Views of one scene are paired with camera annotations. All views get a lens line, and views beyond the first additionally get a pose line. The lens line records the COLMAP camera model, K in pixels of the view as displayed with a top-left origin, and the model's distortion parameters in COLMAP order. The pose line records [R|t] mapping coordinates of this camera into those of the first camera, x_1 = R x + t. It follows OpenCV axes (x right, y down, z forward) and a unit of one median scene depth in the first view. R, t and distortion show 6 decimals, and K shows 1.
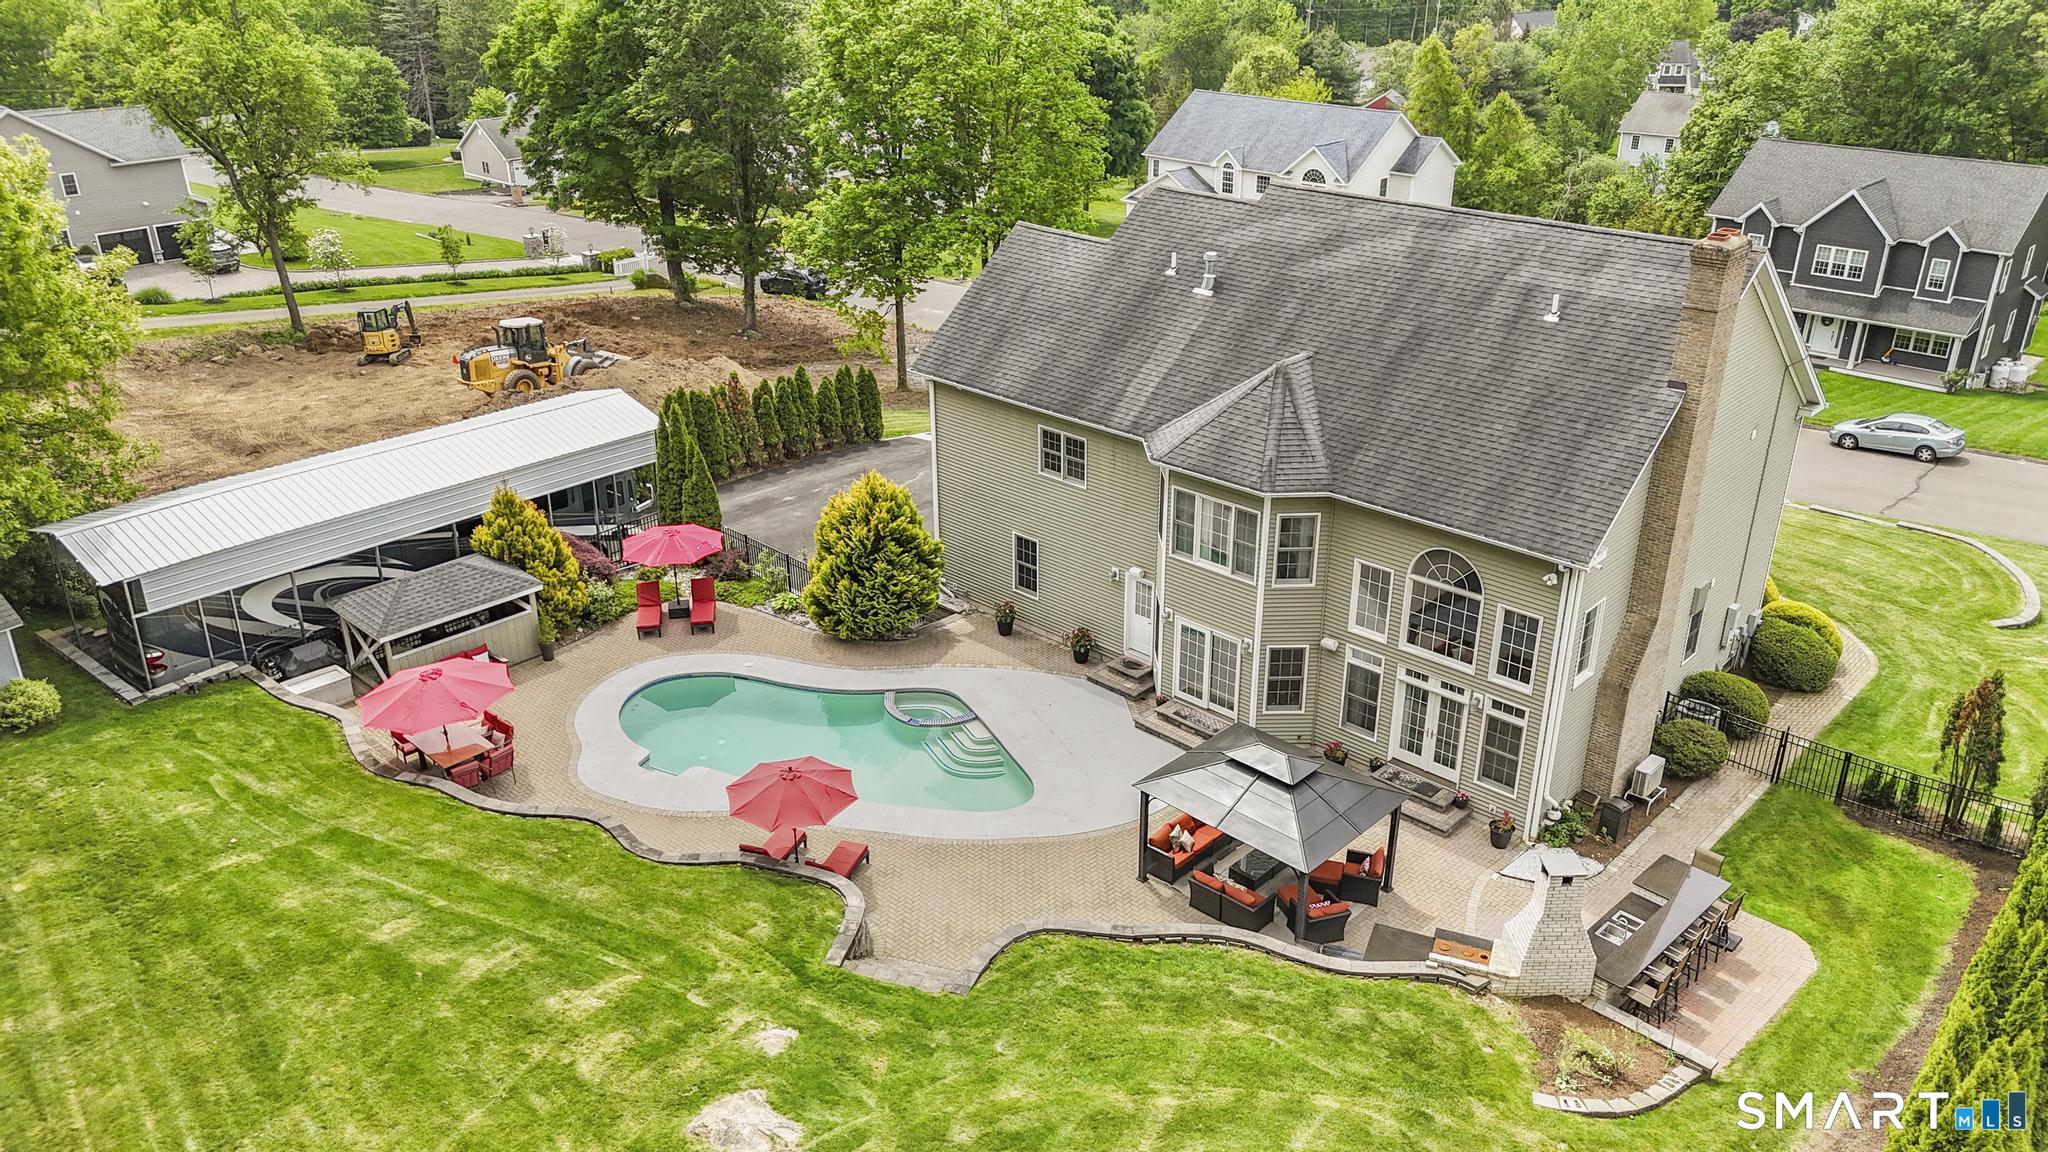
lens RADIAL K [[1518.1, 0, 1024.0], [0, 1518.1, 576.0], [0, 0, 1]] dist [0.033716, -0.000738]
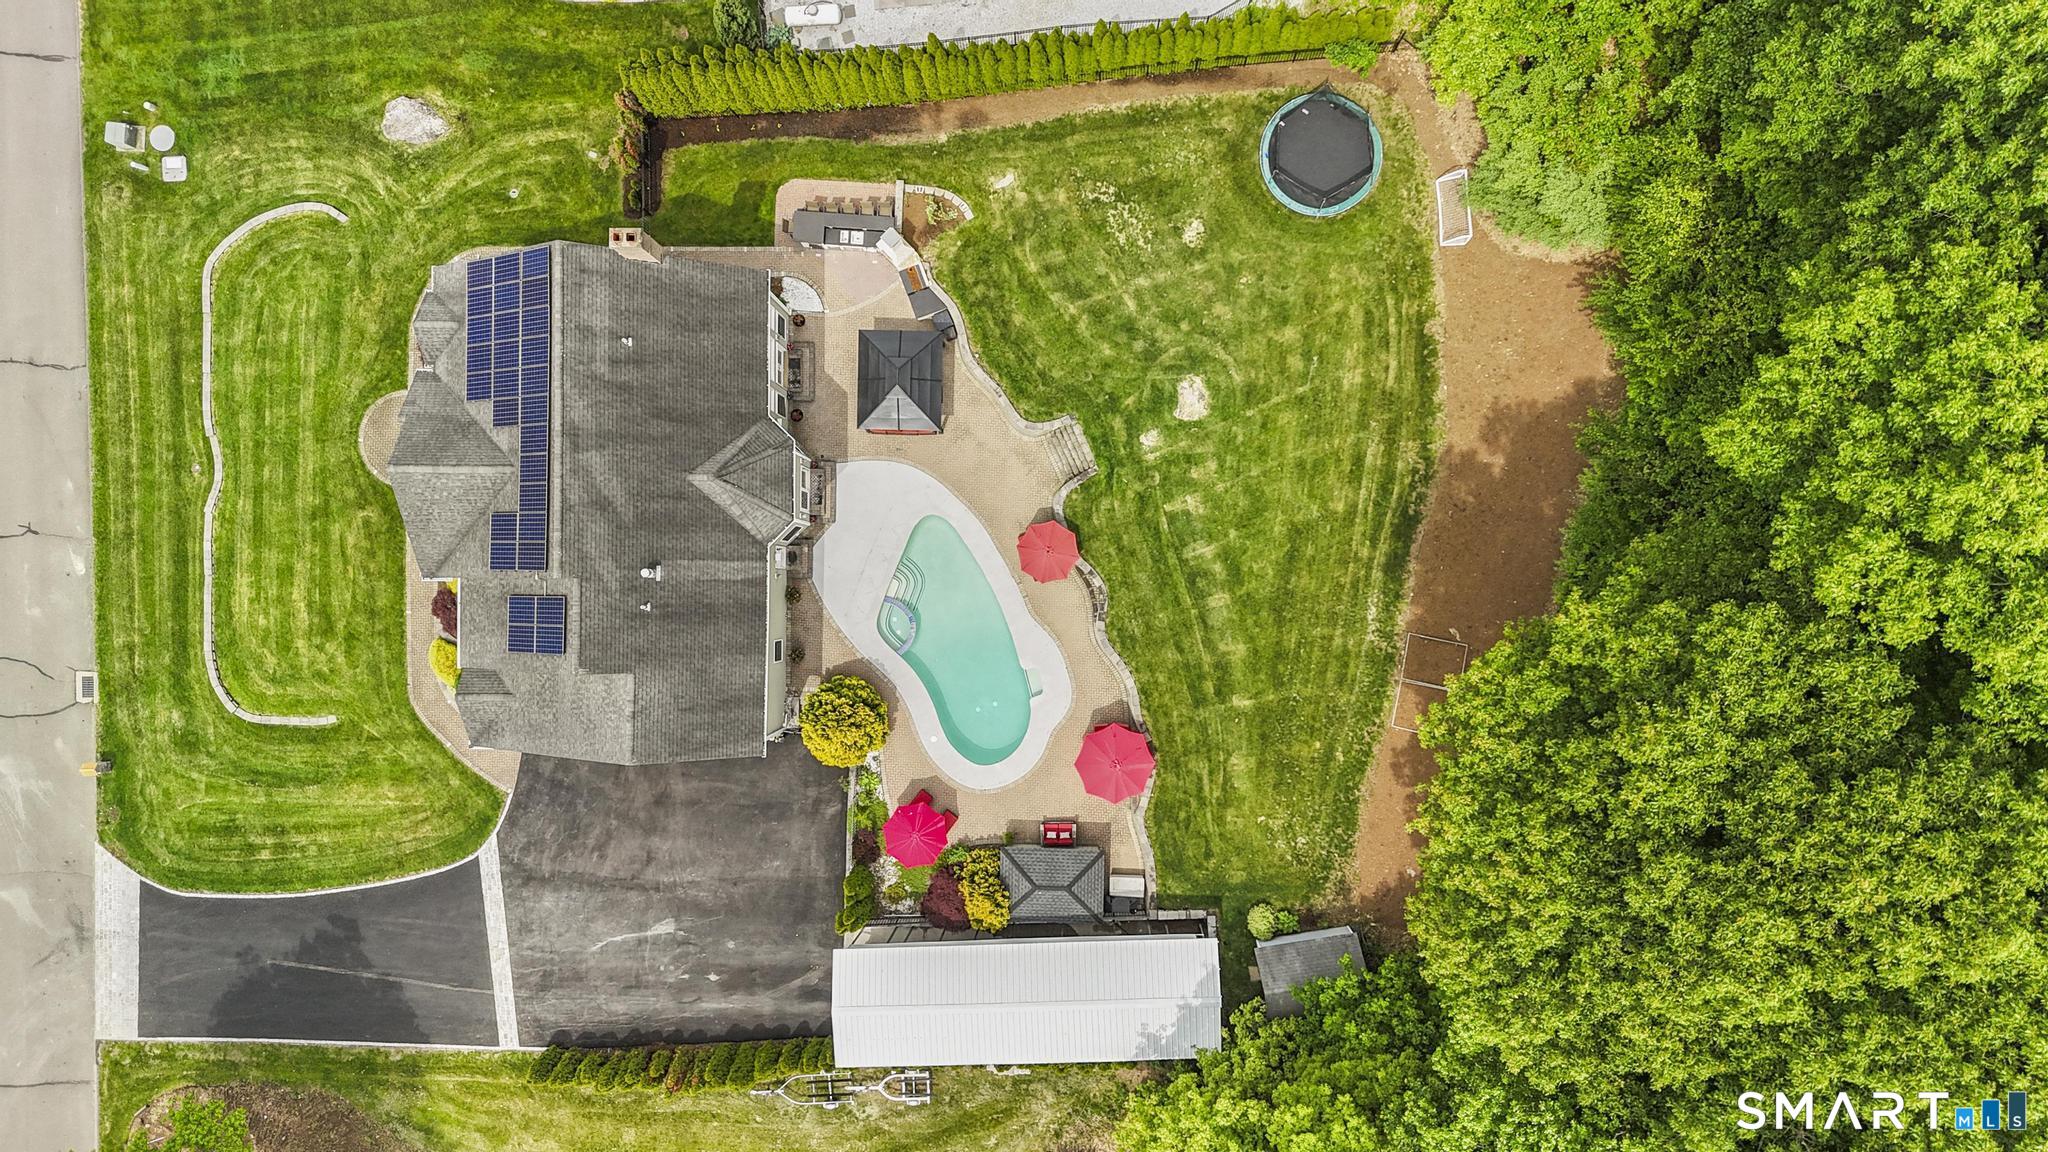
lens RADIAL K [[1497.1, 0, 1024.0], [0, 1497.1, 576.0], [0, 0, 1]] dist [0.120509, -0.137168]
pose [[-0.678891, -0.733610, 0.030369, -0.196584], [0.338225, -0.275750, 0.899759, -1.571144], [-0.651698, 0.621110, 0.435329, 0.122270]]
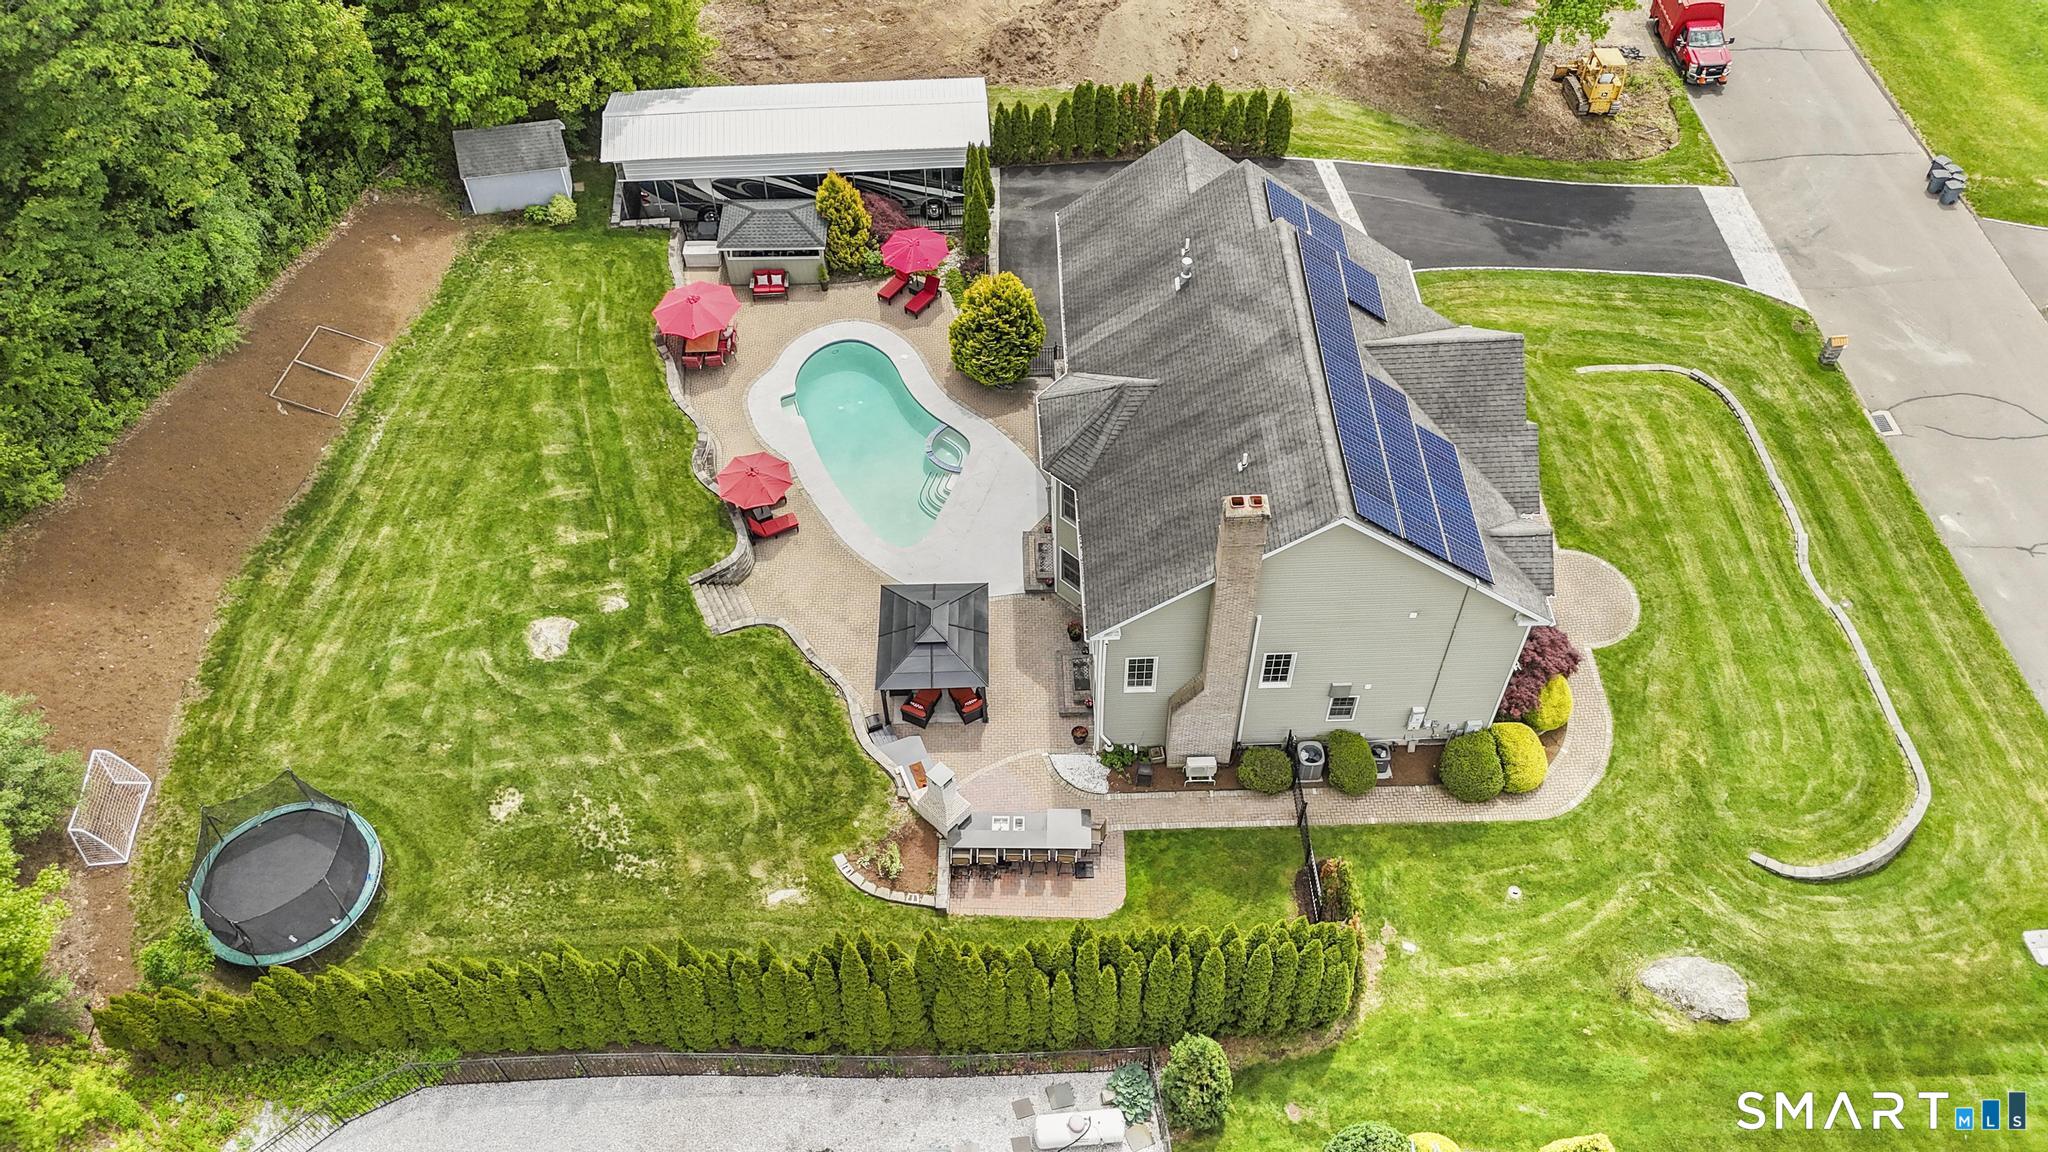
lens RADIAL K [[1505.0, 0, 1024.0], [0, 1505.0, 576.0], [0, 0, 1]] dist [0.072543, -0.057085]
pose [[0.708880, 0.547280, -0.444943, 0.807194], [-0.283439, 0.798687, 0.530812, -0.698098], [0.645873, -0.250168, 0.721293, -0.070814]]
